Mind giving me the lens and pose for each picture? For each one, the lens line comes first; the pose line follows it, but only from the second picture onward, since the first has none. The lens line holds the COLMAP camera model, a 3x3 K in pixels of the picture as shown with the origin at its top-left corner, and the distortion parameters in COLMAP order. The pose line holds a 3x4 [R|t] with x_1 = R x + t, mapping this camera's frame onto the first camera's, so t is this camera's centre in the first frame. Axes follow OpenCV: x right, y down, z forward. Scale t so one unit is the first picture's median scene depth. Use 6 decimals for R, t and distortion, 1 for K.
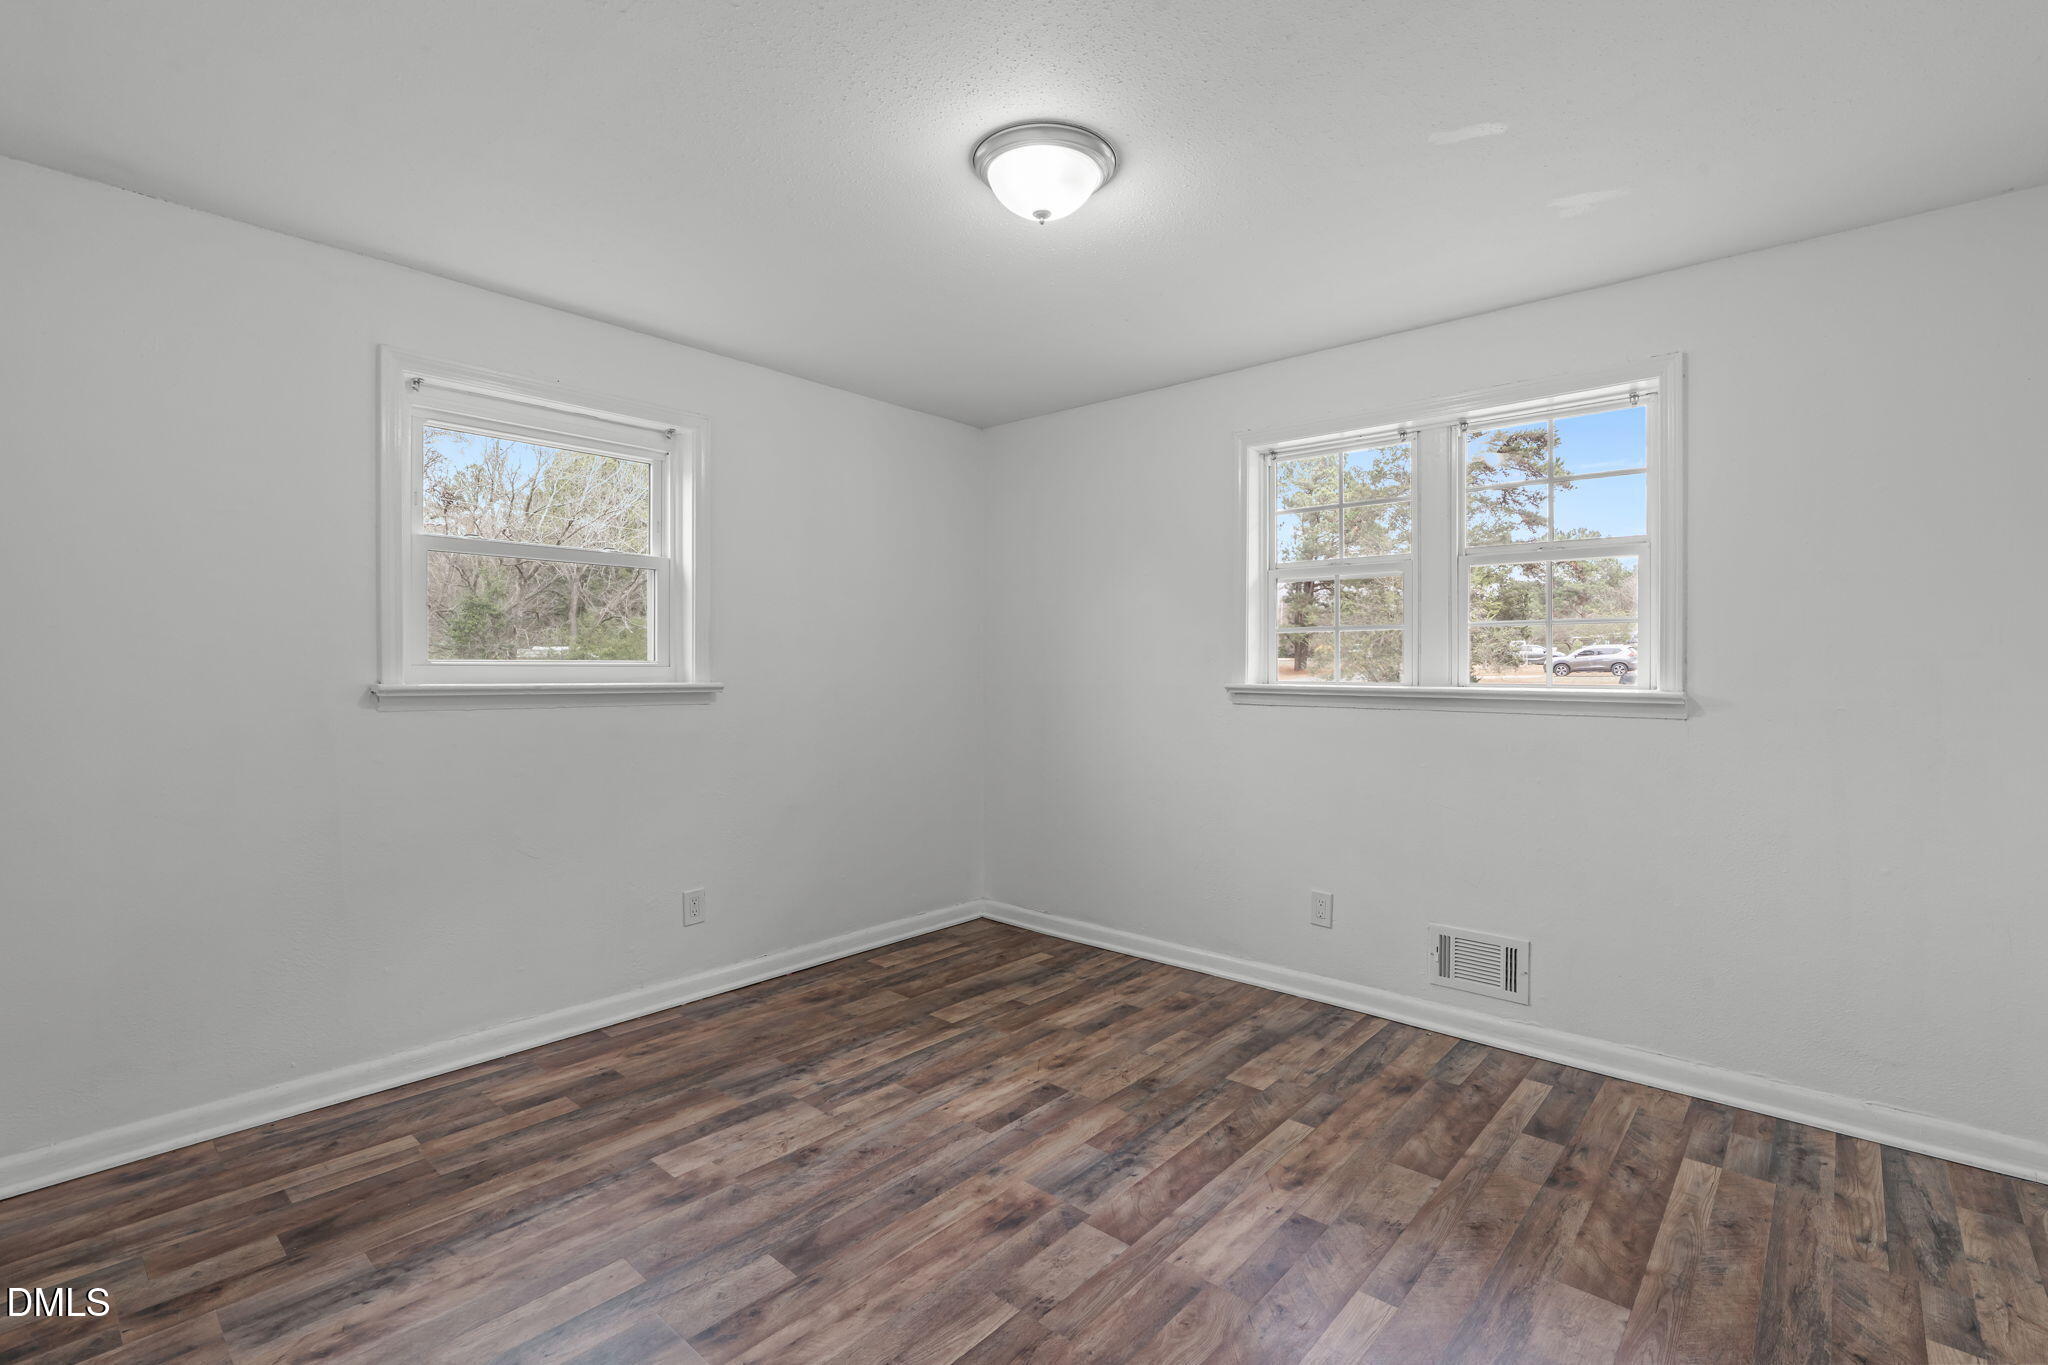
lens RADIAL K [[934.2, 0, 1024.0], [0, 934.2, 682.5], [0, 0, 1]] dist [0.001888, 0.000061]
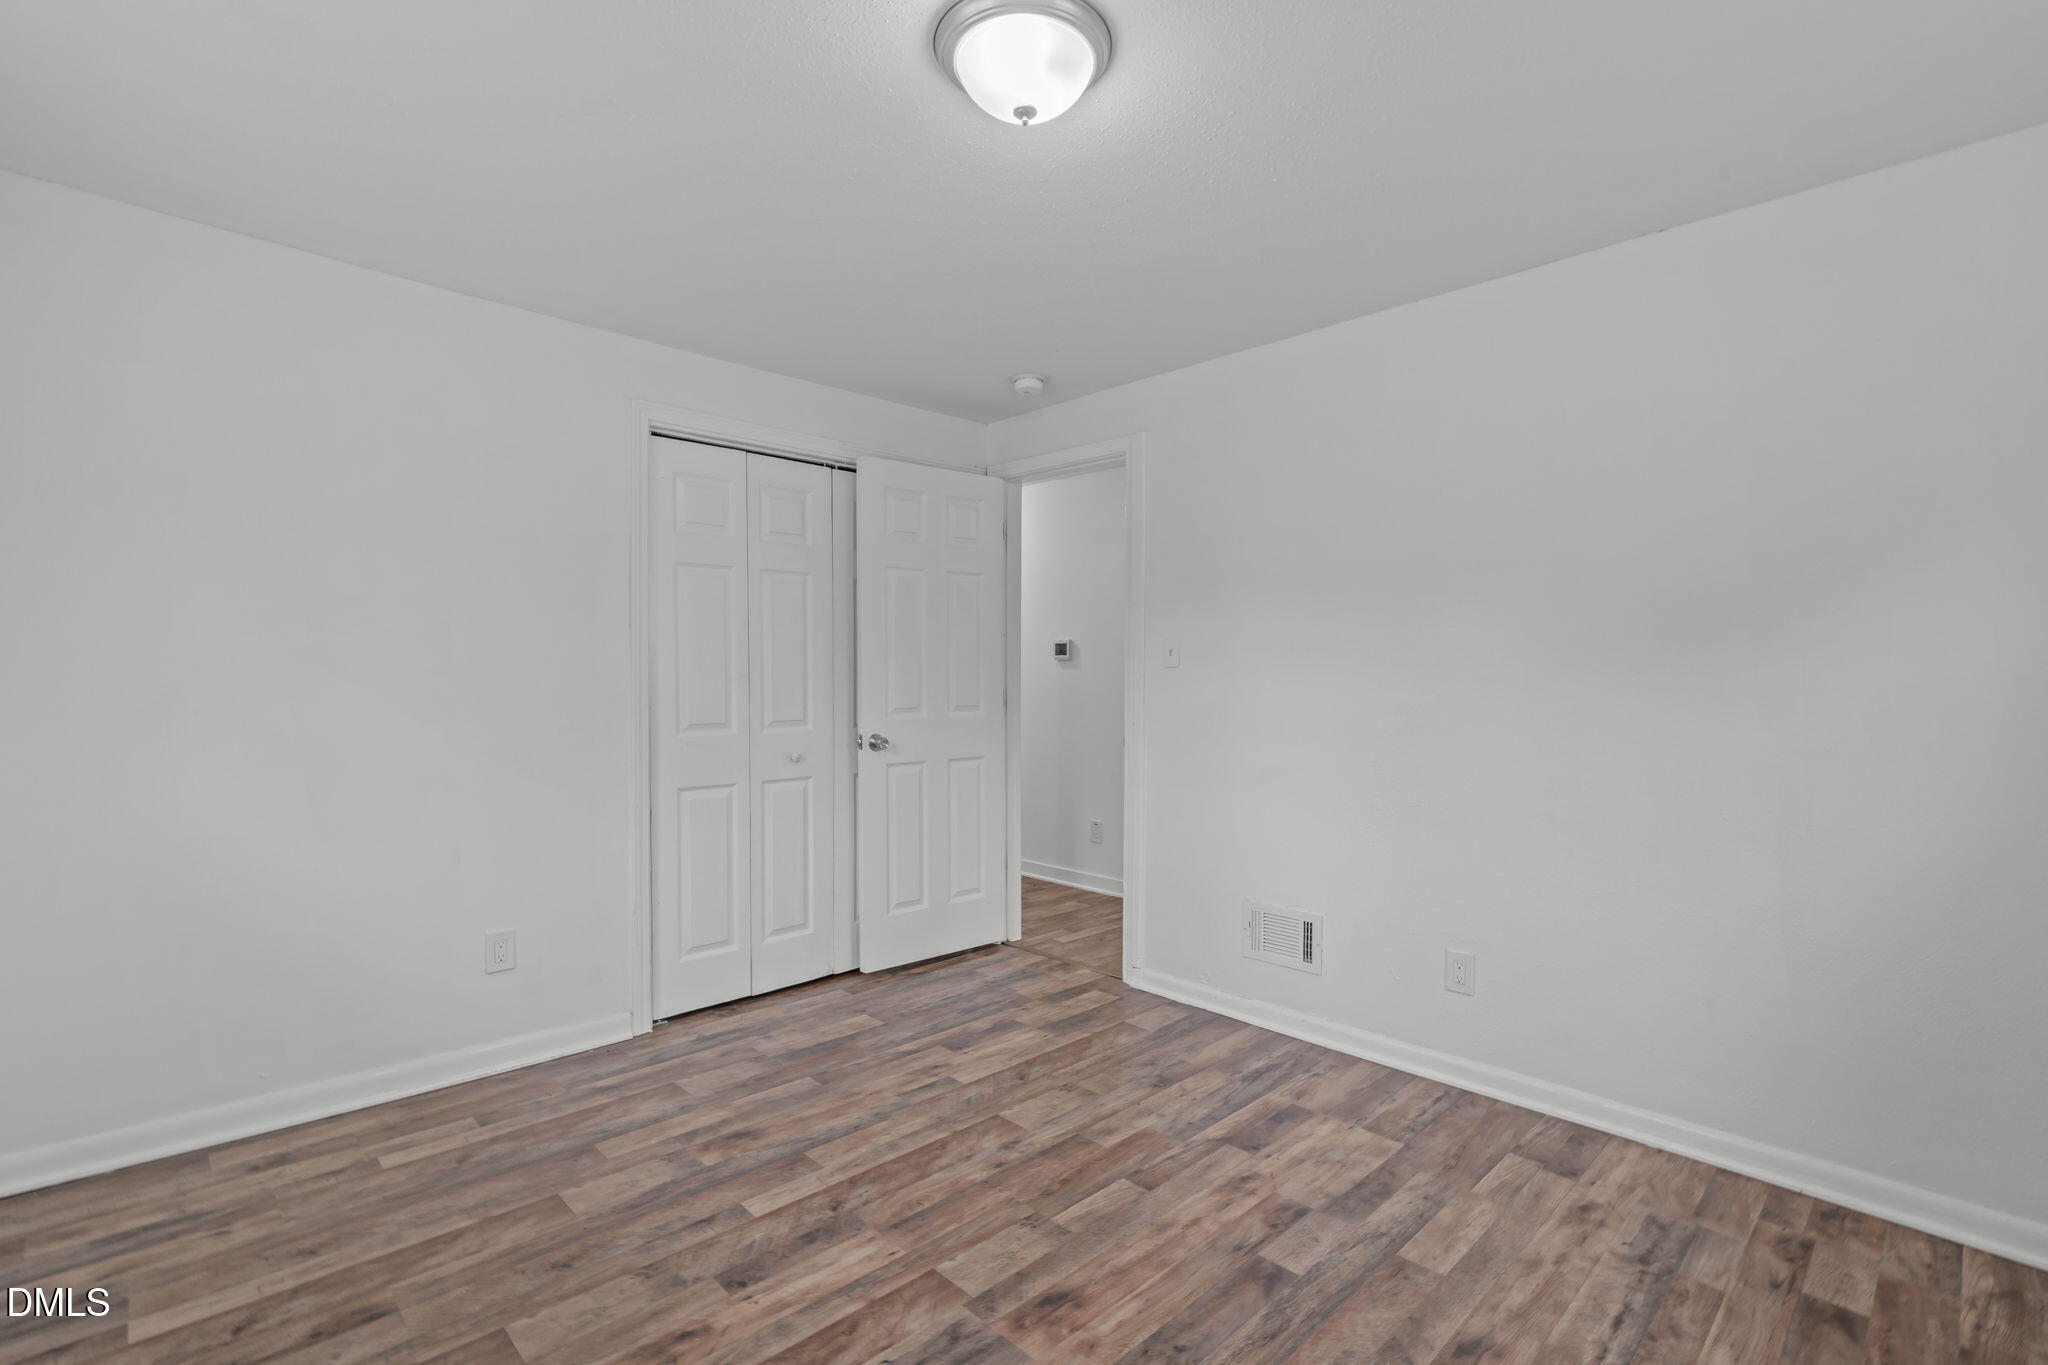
lens RADIAL K [[934.2, 0, 1024.0], [0, 934.2, 682.5], [0, 0, 1]] dist [0.001888, 0.000061]
pose [[-0.997006, -0.008272, 0.076880, -0.051353], [-0.006611, 0.999740, 0.021839, -0.034575], [-0.077041, 0.021266, -0.996801, 1.957867]]
